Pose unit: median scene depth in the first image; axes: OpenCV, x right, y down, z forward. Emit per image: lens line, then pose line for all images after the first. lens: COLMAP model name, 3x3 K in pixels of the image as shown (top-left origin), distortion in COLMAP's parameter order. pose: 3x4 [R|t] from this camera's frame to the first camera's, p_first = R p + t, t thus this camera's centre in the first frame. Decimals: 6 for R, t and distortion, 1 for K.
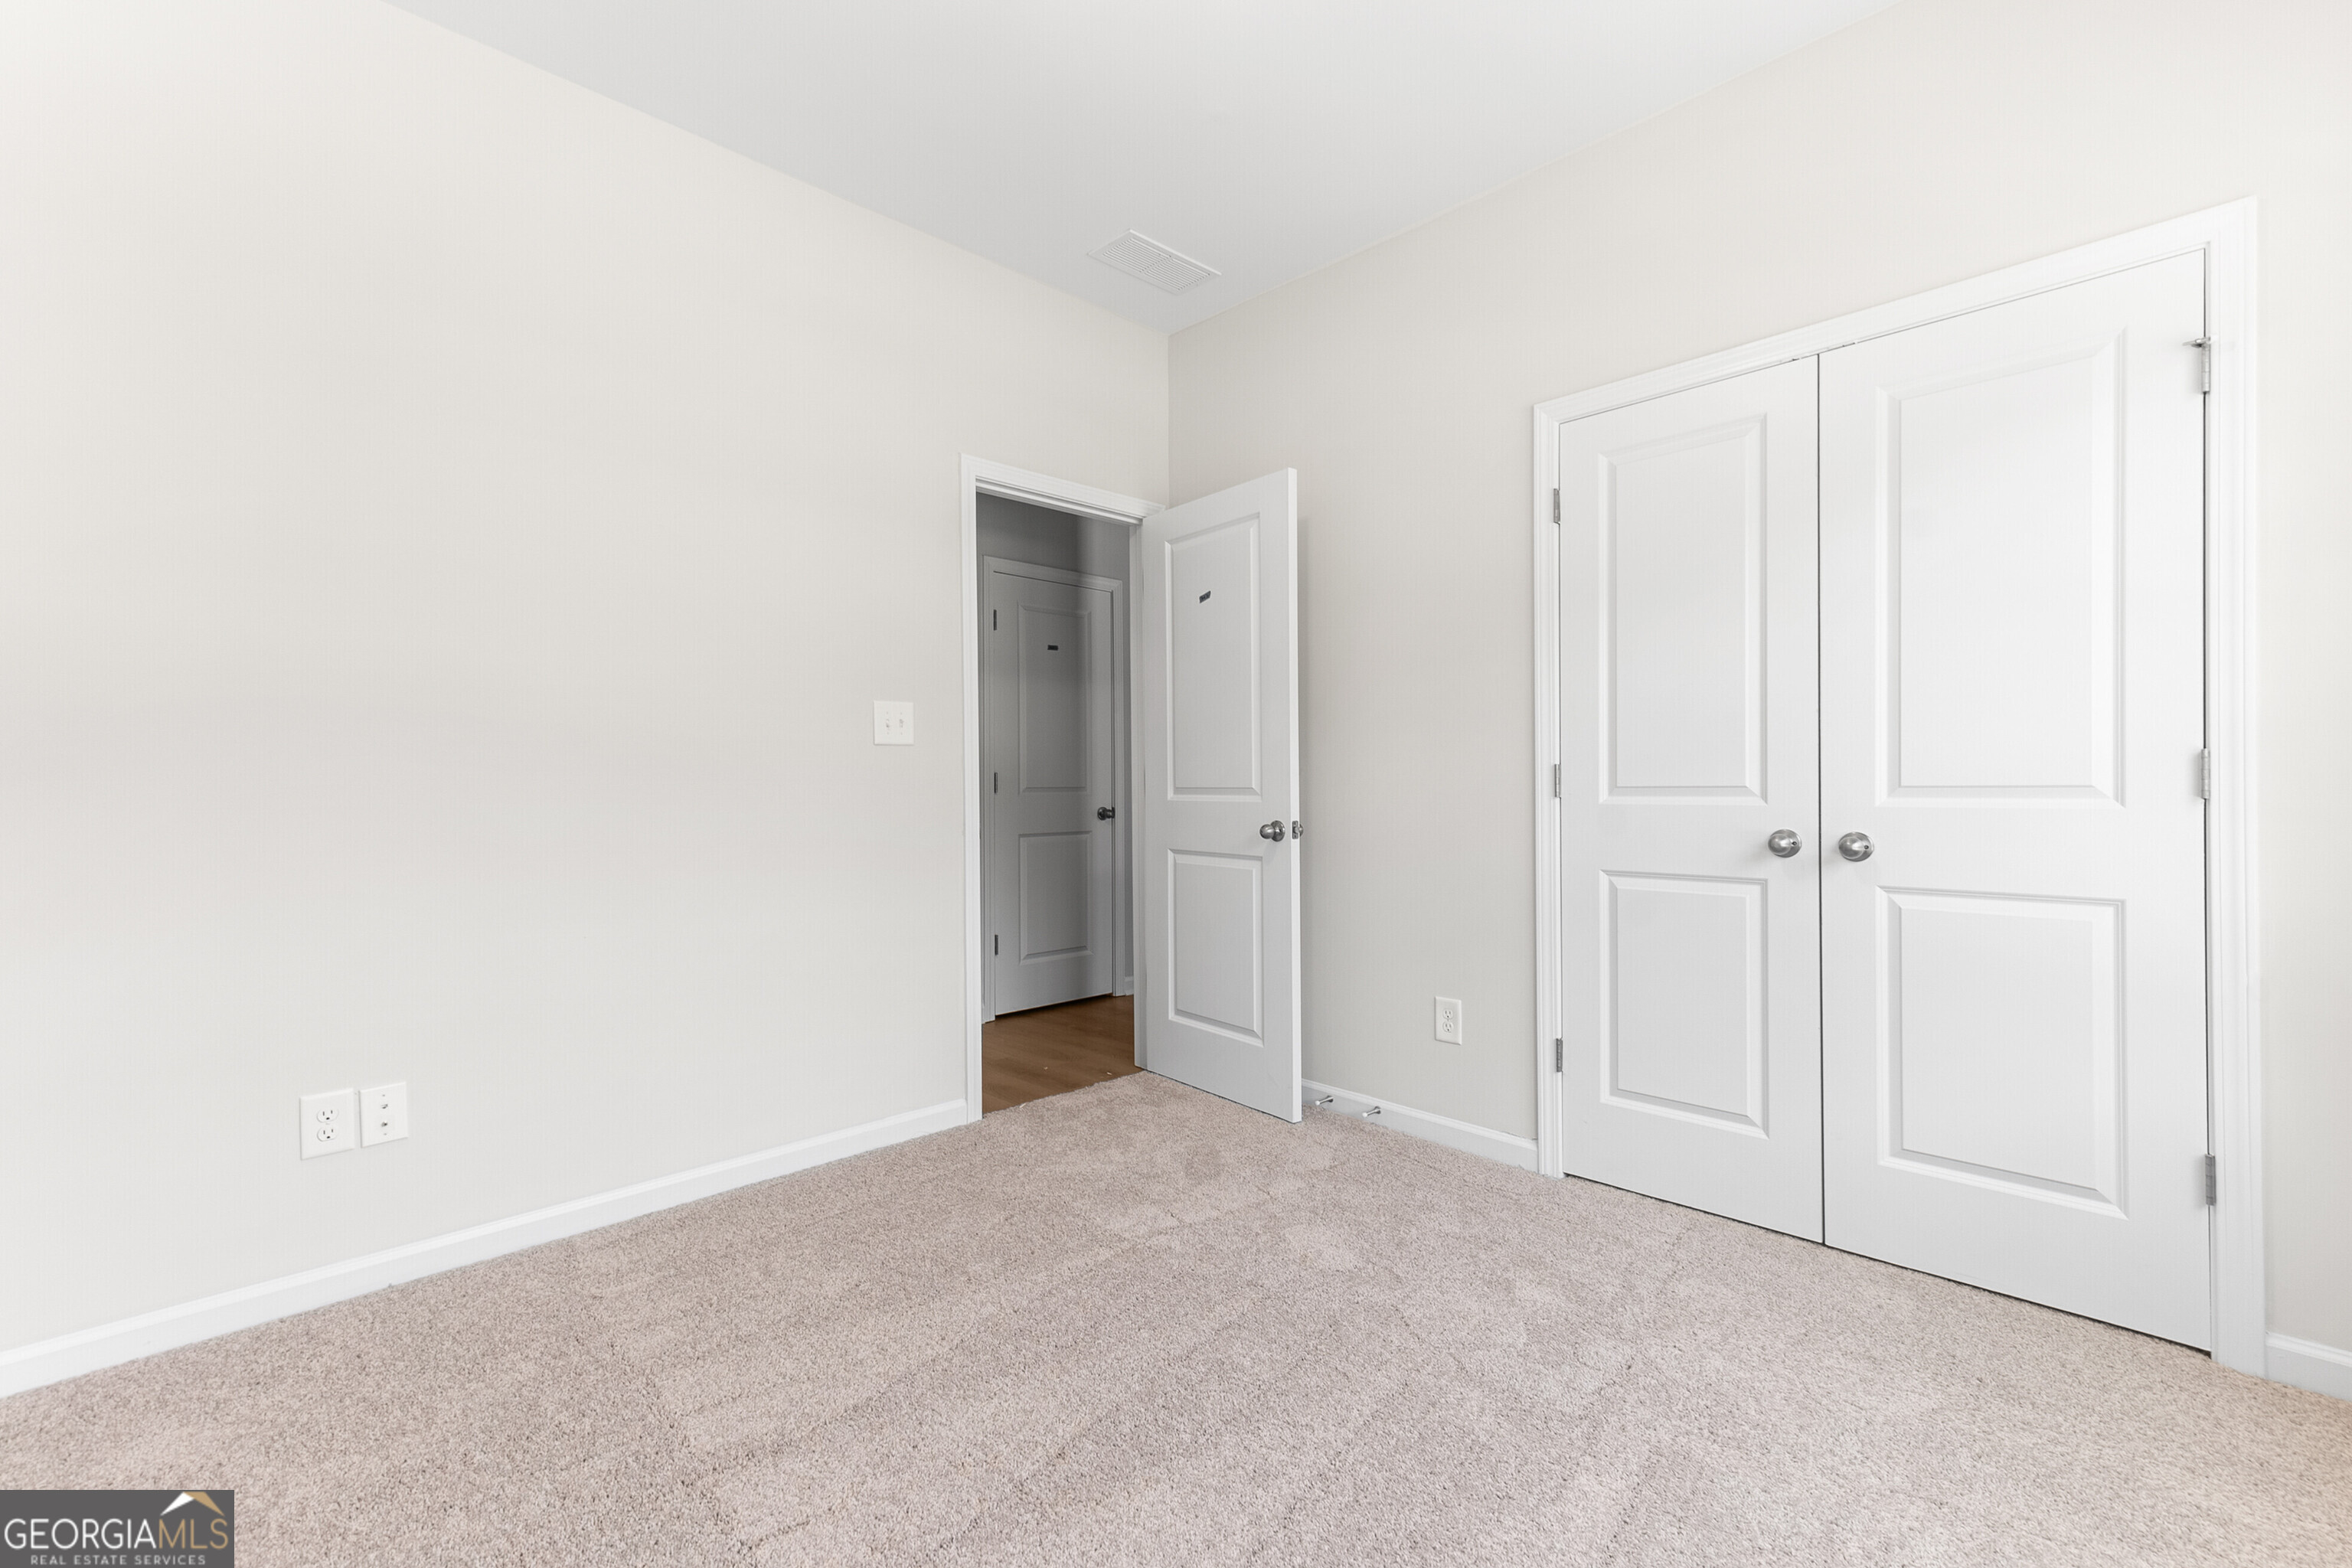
lens RADIAL K [[1022.0, 0, 1195.6], [0, 1022.0, 790.3], [0, 0, 1]] dist [0.009053, 0.002371]
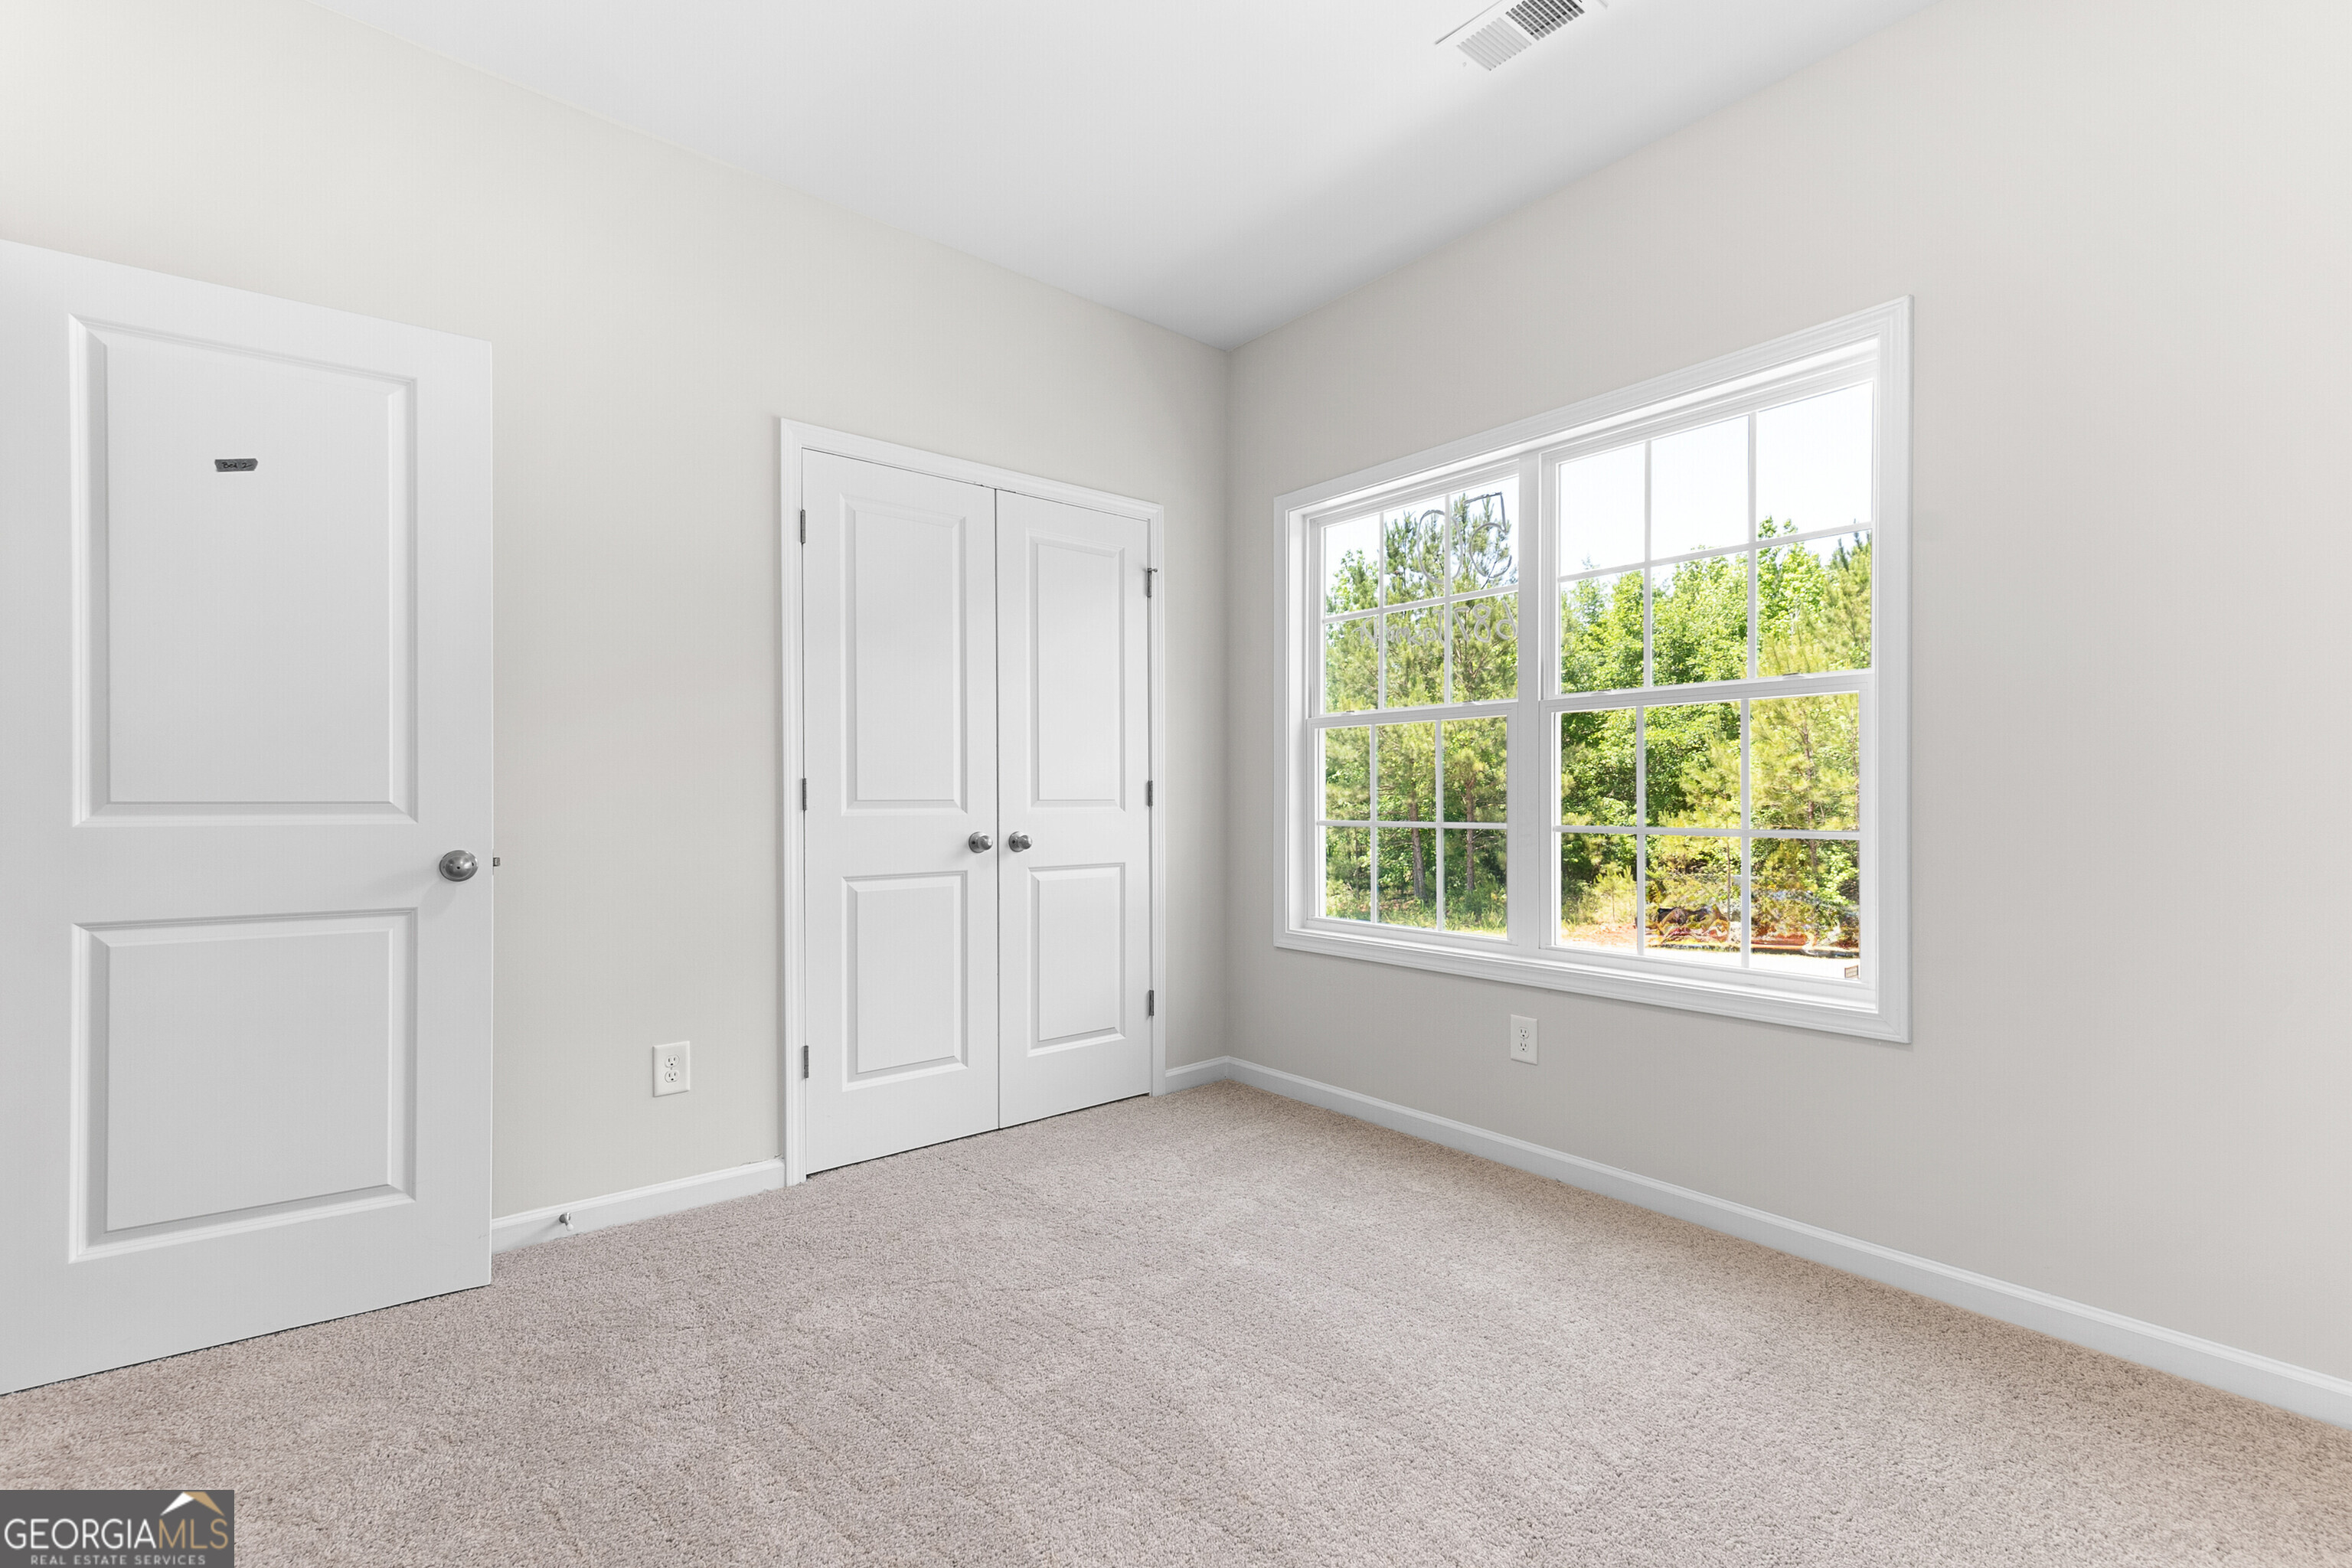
lens RADIAL K [[1022.0, 0, 1182.6], [0, 1022.0, 788.5], [0, 0, 1]] dist [0.009053, 0.002371]
pose [[0.085842, 0.013319, 0.996220, -0.655397], [0.004857, 0.999893, -0.013787, 0.001046], [-0.996297, 0.006022, 0.085768, 0.547248]]
